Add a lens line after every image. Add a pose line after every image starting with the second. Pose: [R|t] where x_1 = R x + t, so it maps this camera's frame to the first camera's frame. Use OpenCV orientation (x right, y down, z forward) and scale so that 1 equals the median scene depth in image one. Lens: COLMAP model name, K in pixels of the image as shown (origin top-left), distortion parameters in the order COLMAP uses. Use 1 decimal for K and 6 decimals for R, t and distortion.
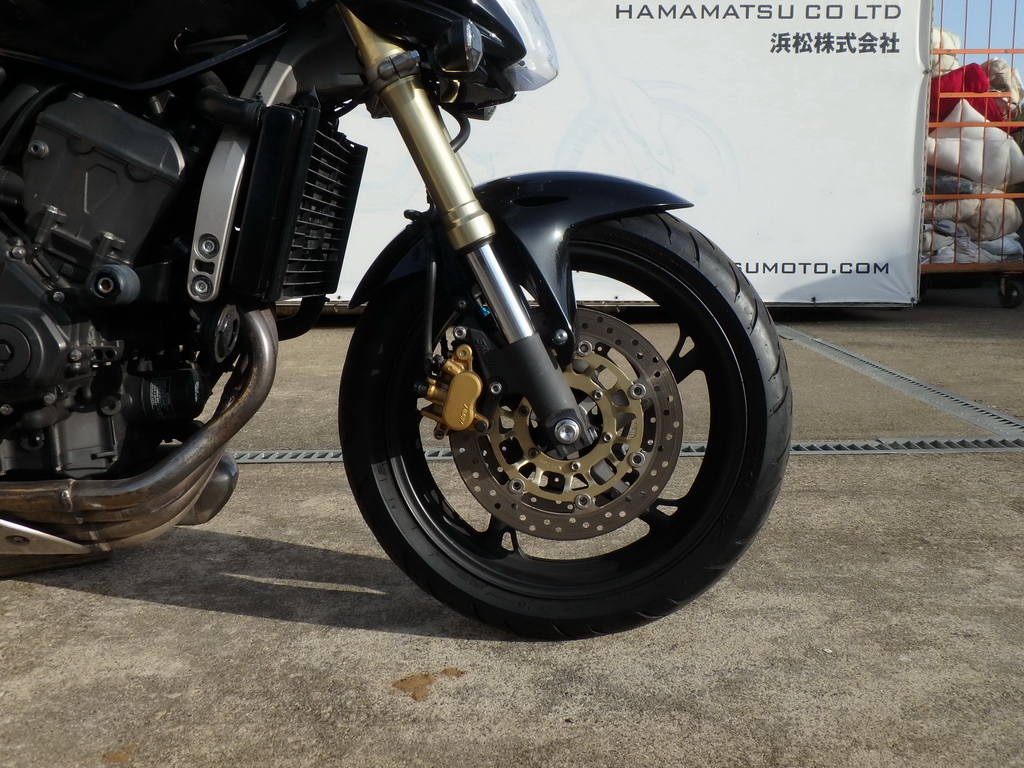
lens RADIAL K [[1010.6, 0, 515.0], [0, 1010.6, 379.6], [0, 0, 1]] dist [0.004777, 0.000000]
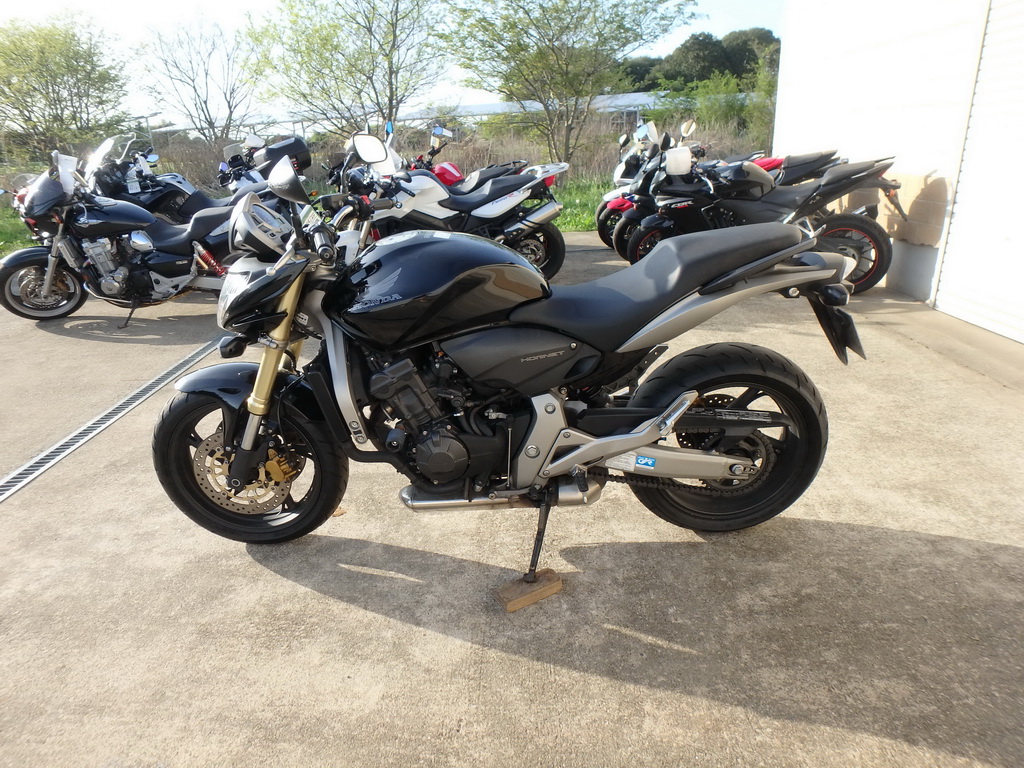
lens RADIAL K [[634.3, 0, 509.2], [0, 634.3, 380.2], [0, 0, 1]] dist [-0.036111, 0.011556]
pose [[-0.998409, 0.052895, 0.019548, -0.609021], [0.055655, 0.868384, 0.492759, -0.845875], [0.009089, 0.493062, -0.869946, 2.277334]]
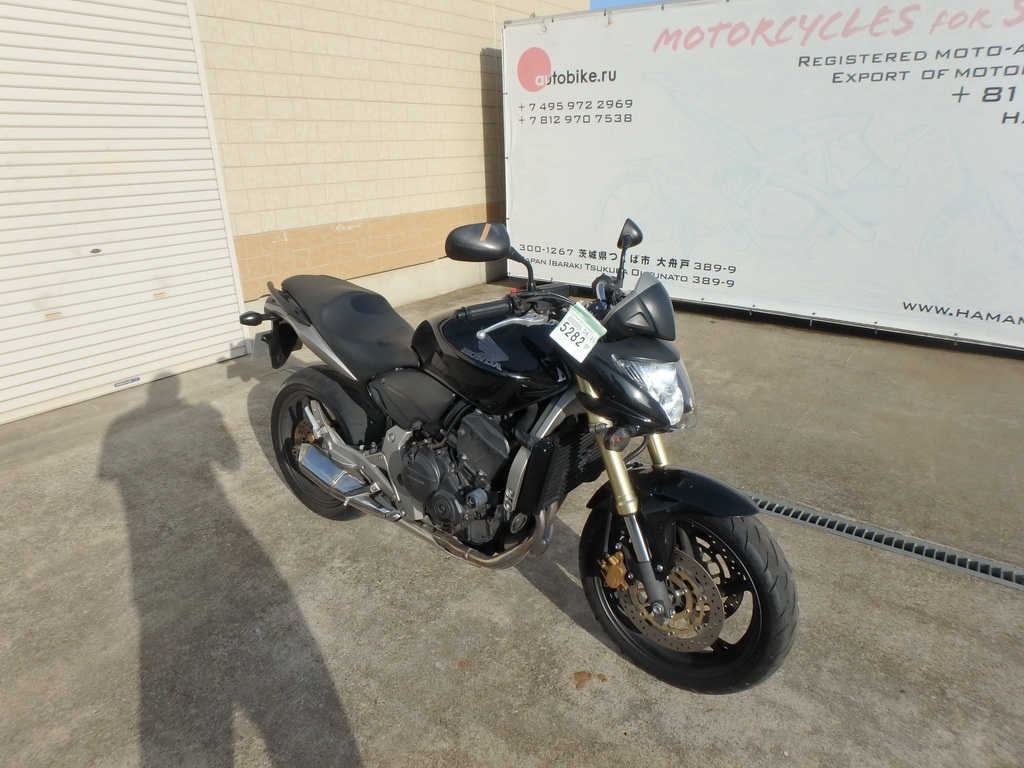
lens RADIAL K [[634.3, 0, 517.5], [0, 634.3, 385.1], [0, 0, 1]] dist [-0.036111, 0.011556]
pose [[0.804277, 0.206724, -0.557139, 0.418406], [-0.085280, 0.967989, 0.236059, -0.630070], [0.588104, -0.142344, 0.796161, -0.115246]]
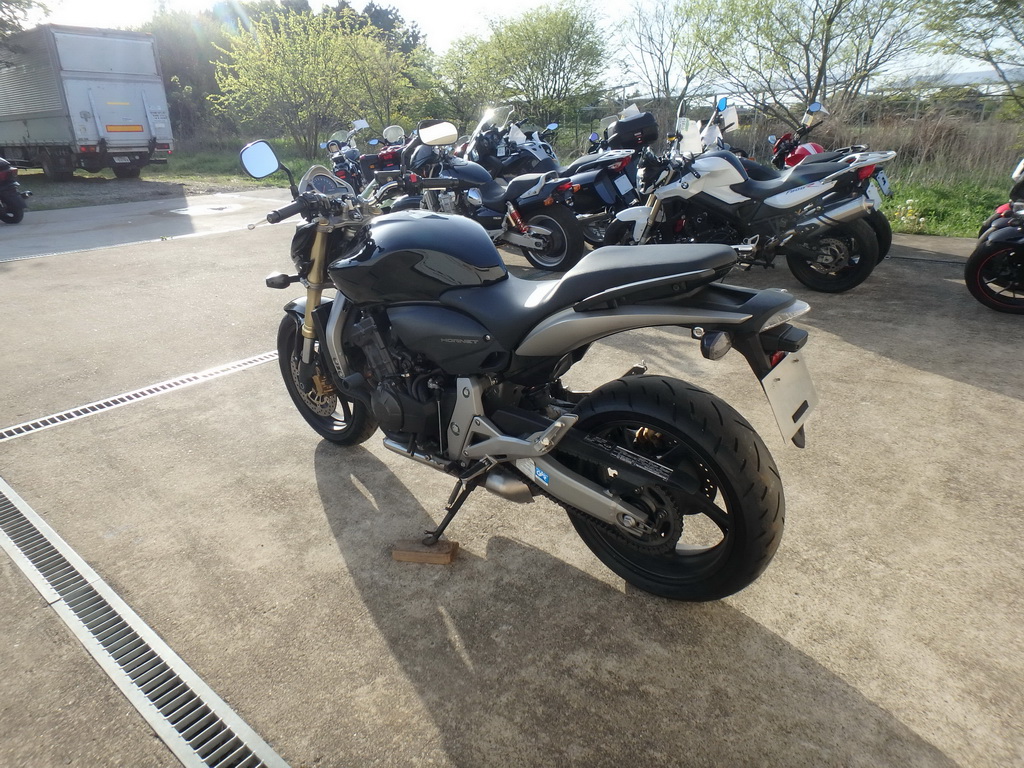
lens RADIAL K [[634.3, 0, 519.3], [0, 634.3, 370.3], [0, 0, 1]] dist [-0.036111, 0.011556]
pose [[-0.783345, -0.194437, 0.590393, -1.559118], [0.127091, 0.879650, 0.458327, -0.793699], [-0.608455, 0.434062, -0.664359, 1.975365]]
